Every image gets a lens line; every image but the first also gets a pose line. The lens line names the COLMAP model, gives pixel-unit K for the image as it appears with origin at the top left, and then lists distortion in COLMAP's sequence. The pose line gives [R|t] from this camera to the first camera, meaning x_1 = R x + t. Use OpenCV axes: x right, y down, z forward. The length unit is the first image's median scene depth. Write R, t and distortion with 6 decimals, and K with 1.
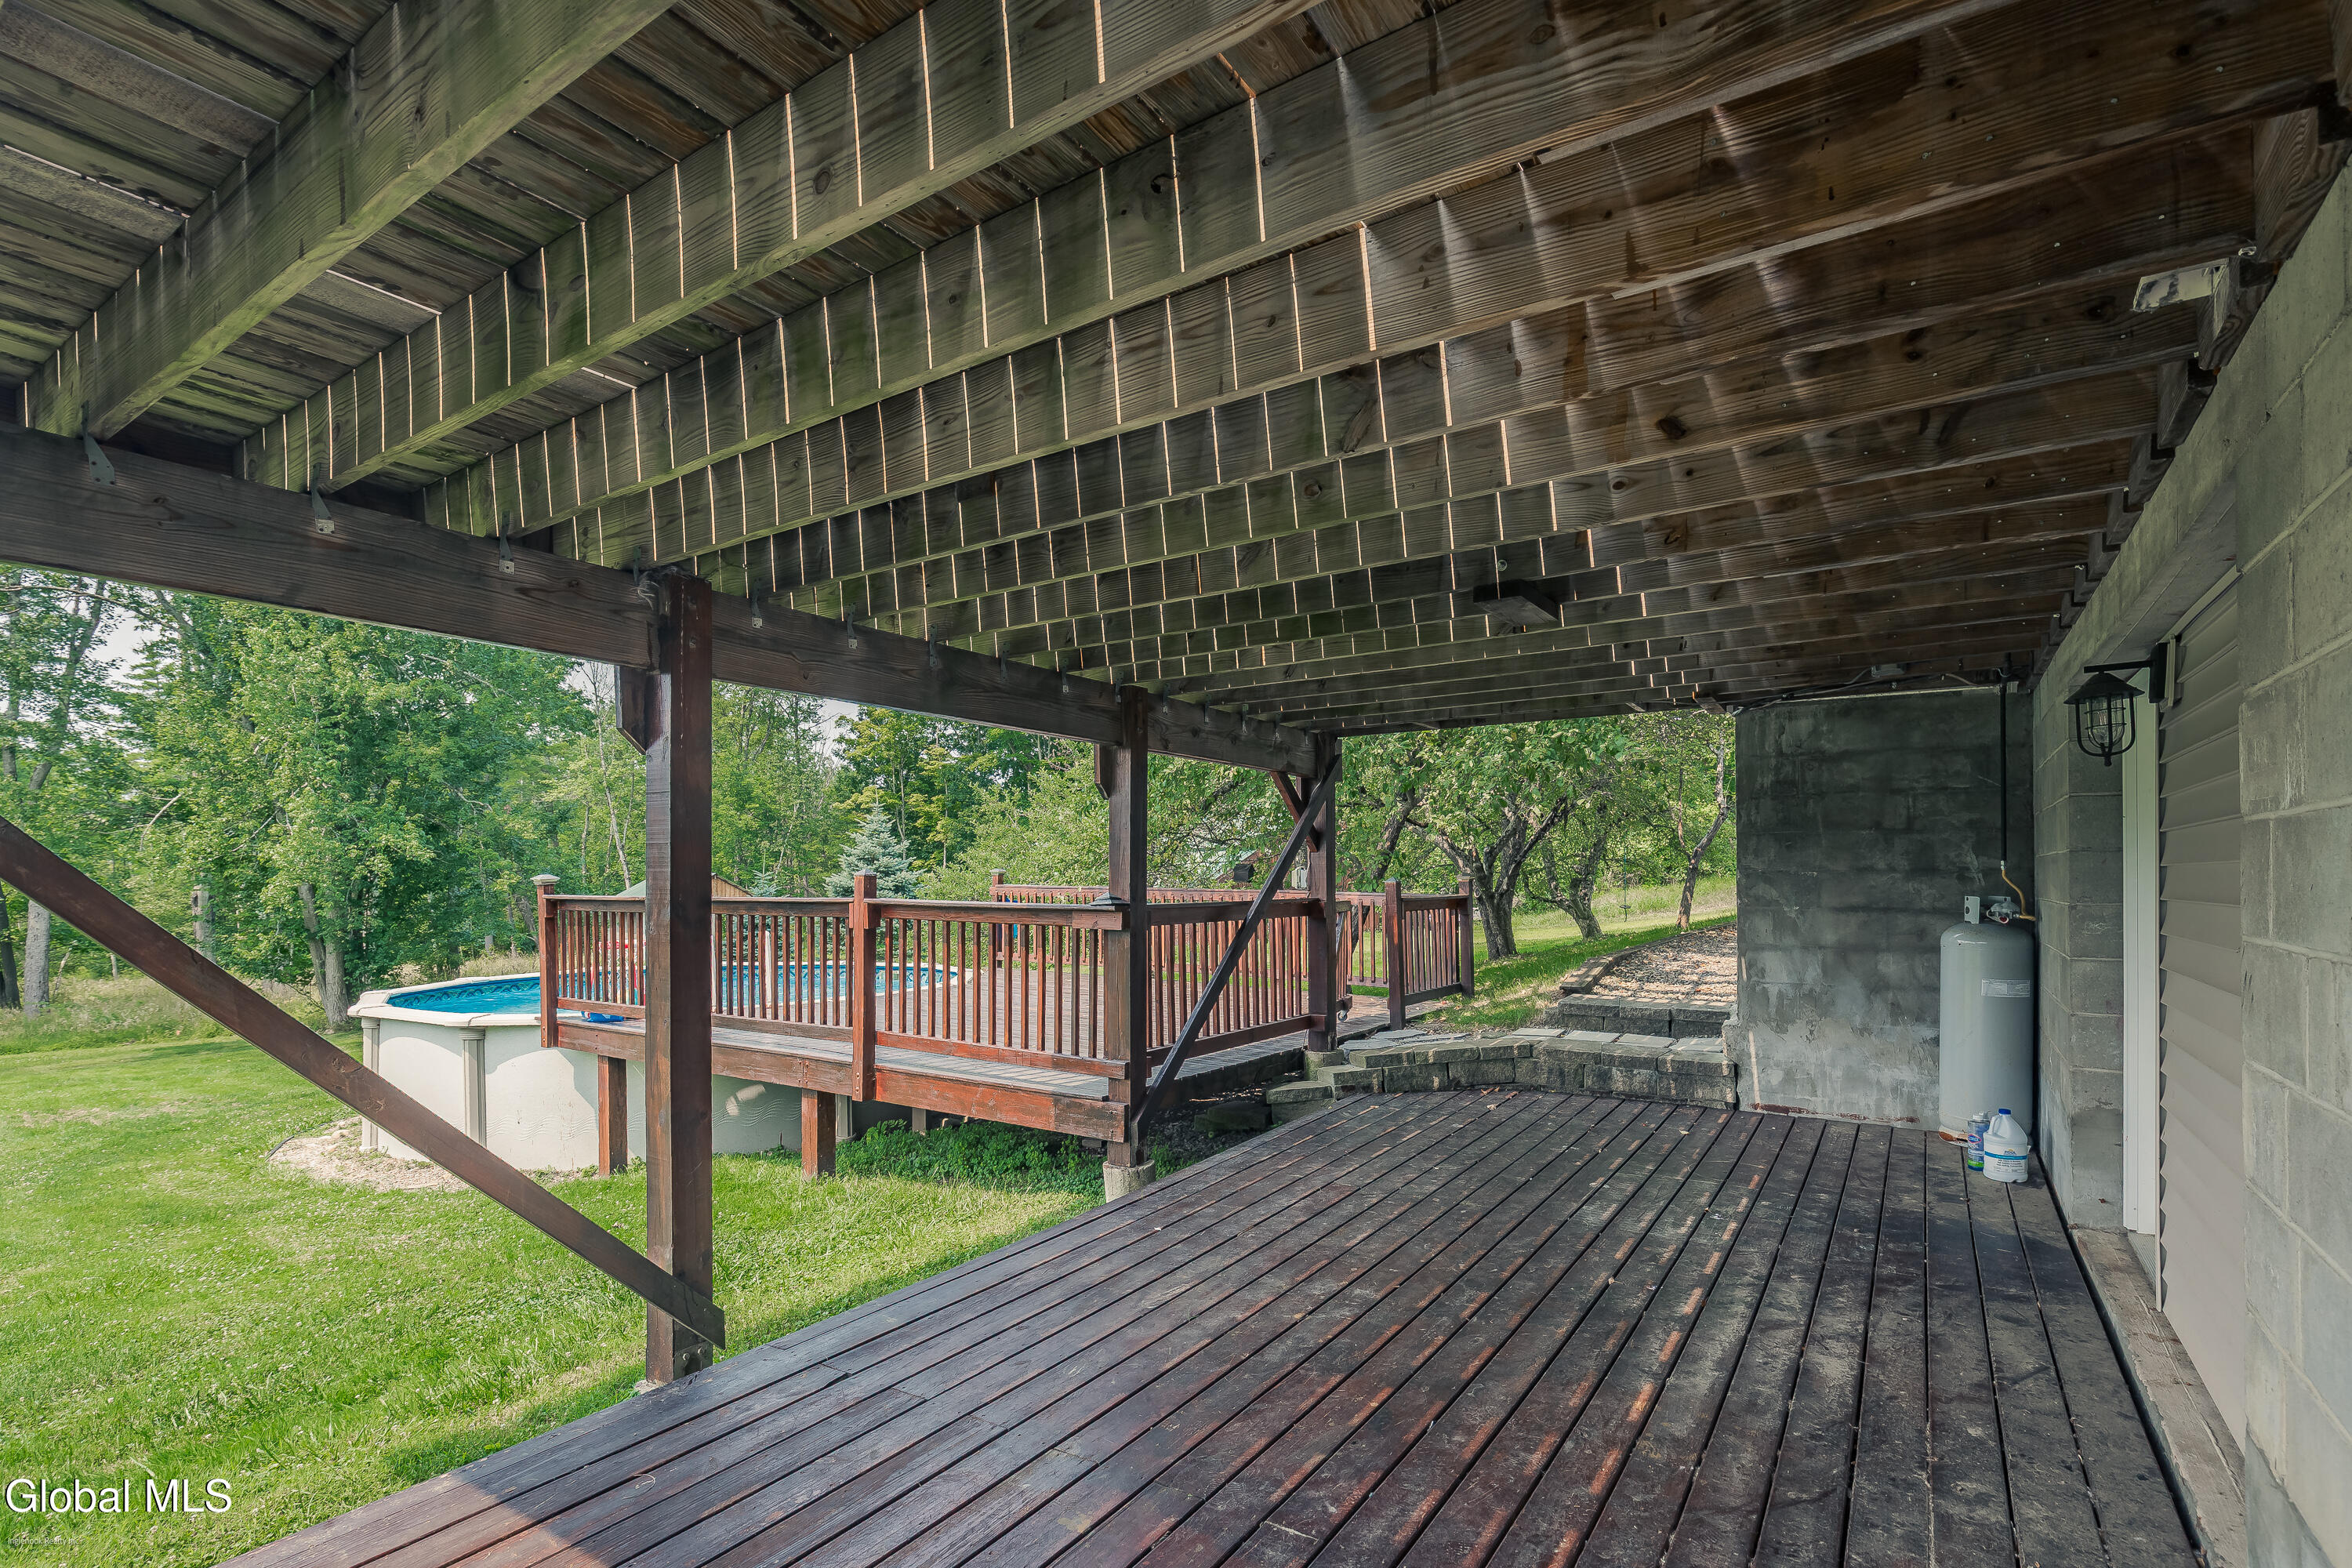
lens RADIAL K [[1127.2, 0, 1170.4], [0, 1127.2, 864.0], [0, 0, 1]] dist [0.002411, 0.000861]
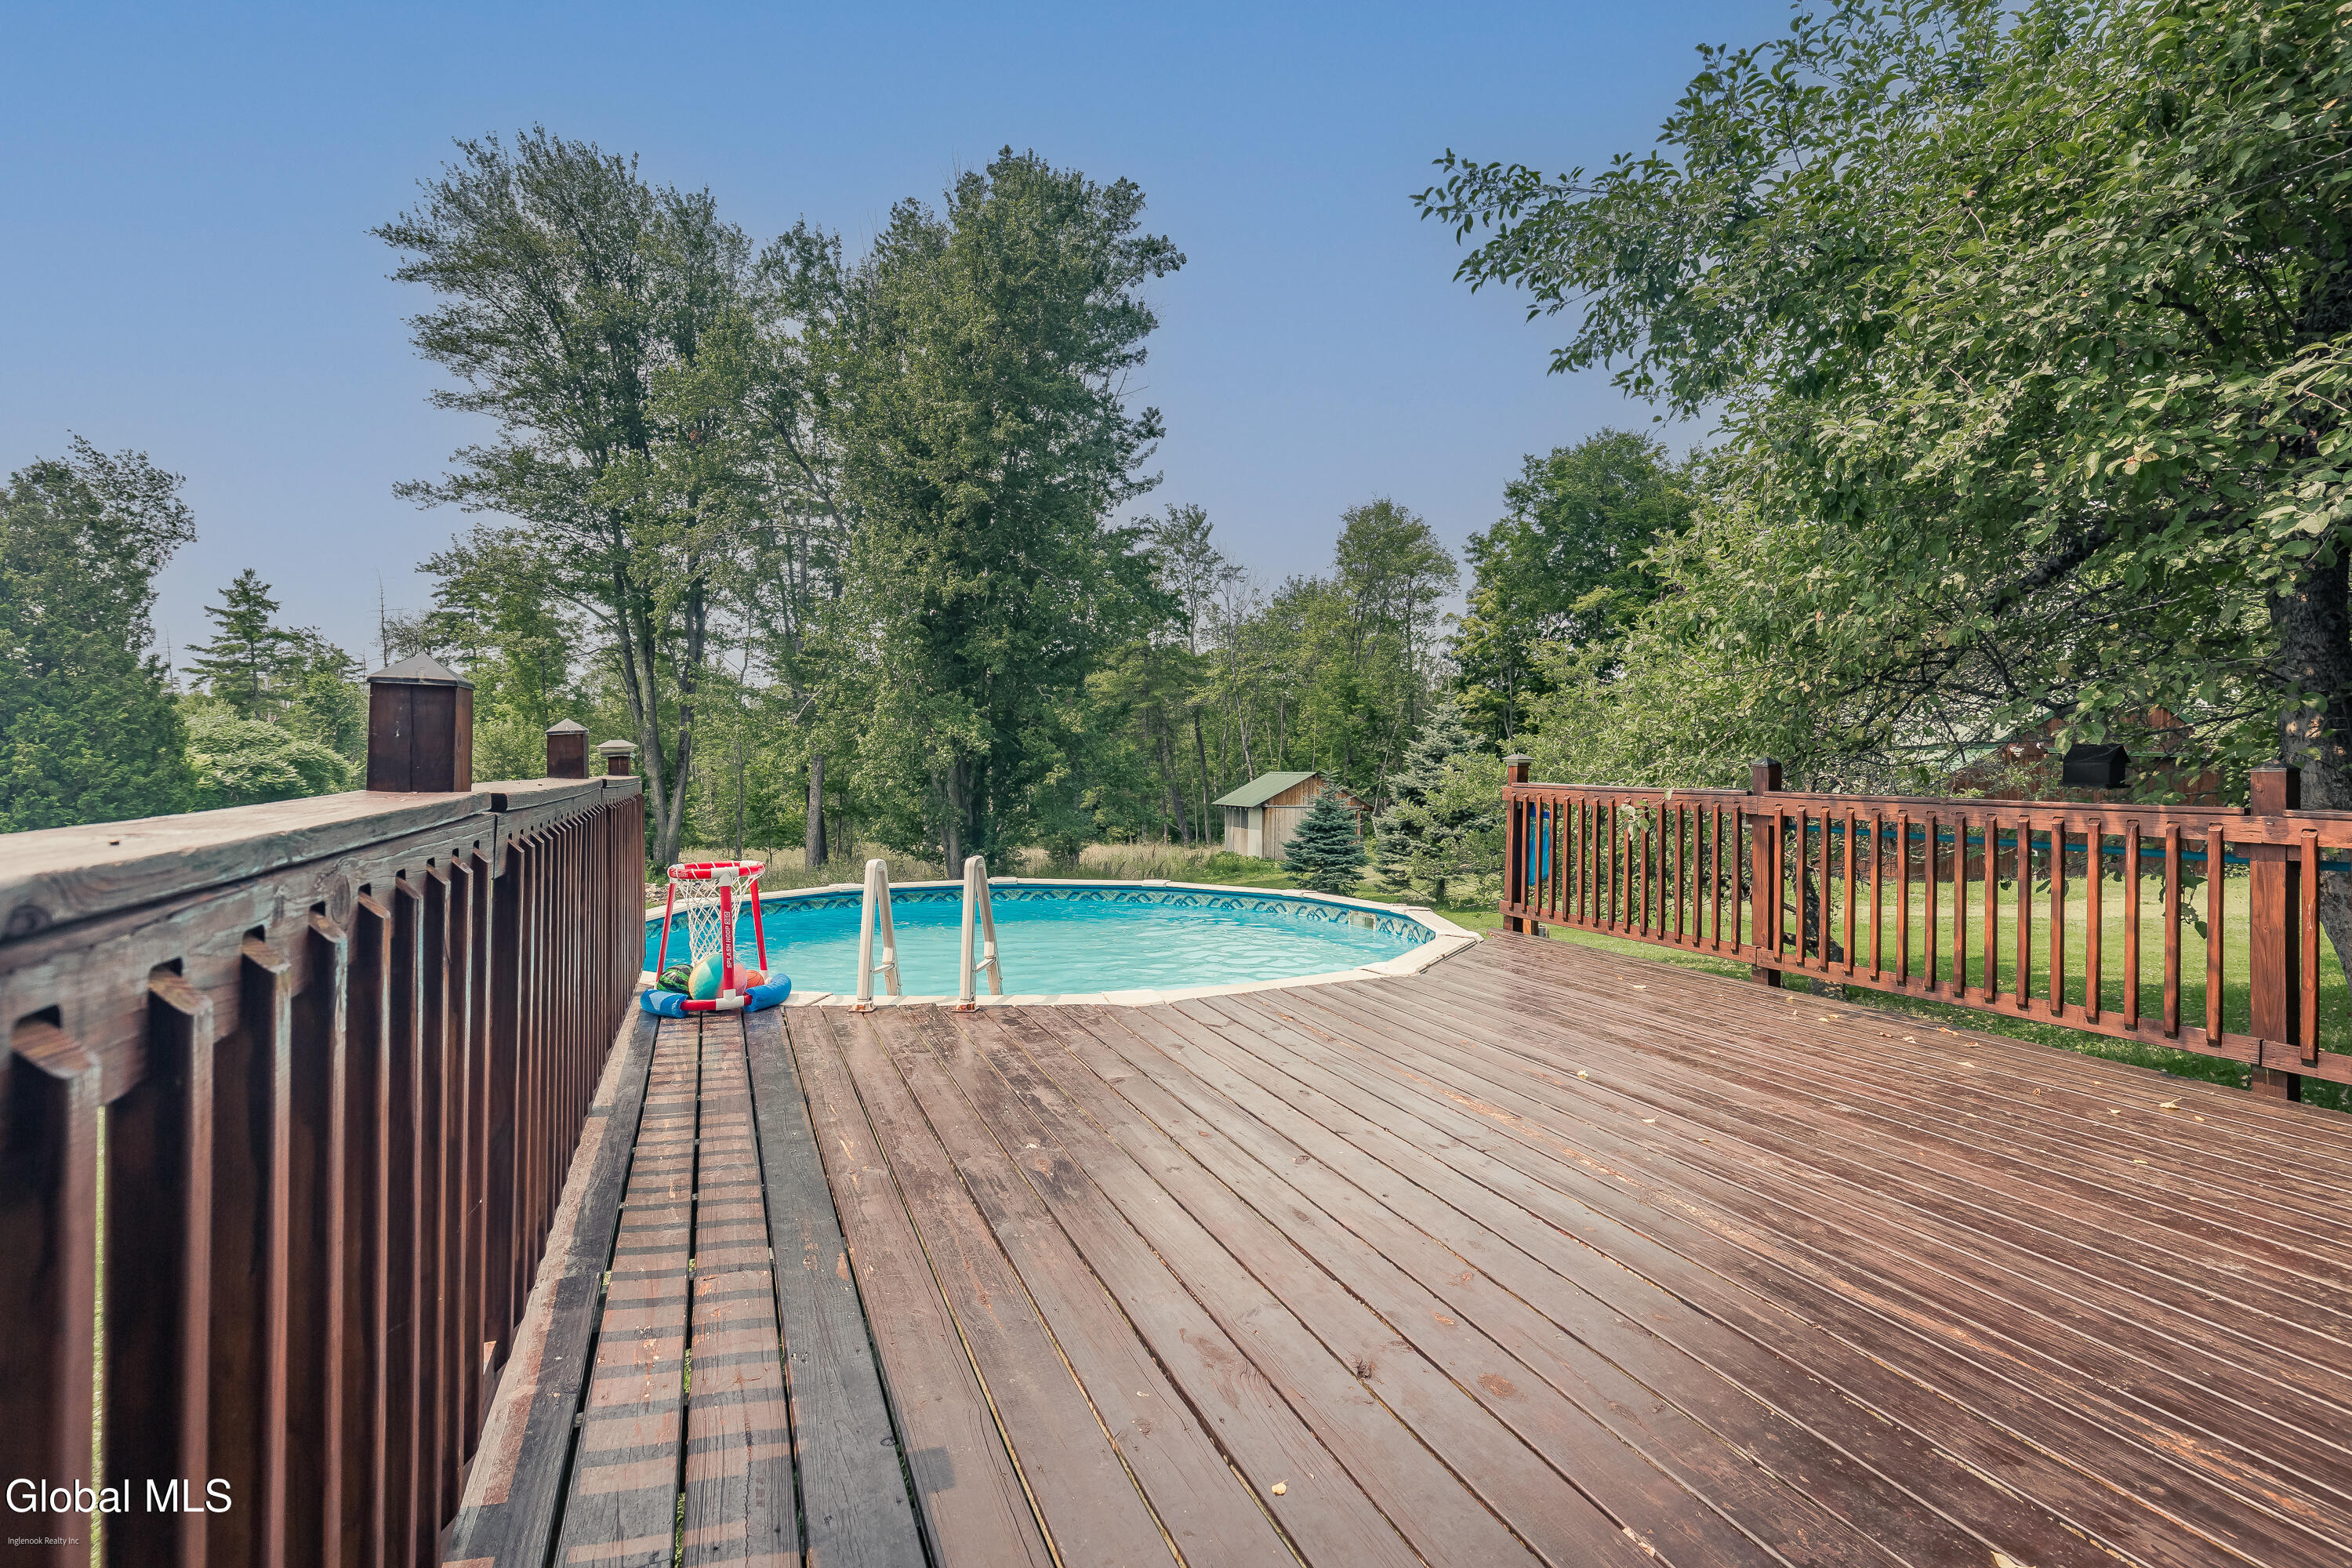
lens RADIAL K [[1059.0, 0, 1177.3], [0, 1059.0, 772.9], [0, 0, 1]] dist [0.002900, 0.001328]
pose [[0.849154, 0.014452, -0.527948, -0.007361], [-0.011722, 0.999895, 0.008518, 0.004462], [0.528016, -0.001044, 0.849234, 0.204004]]
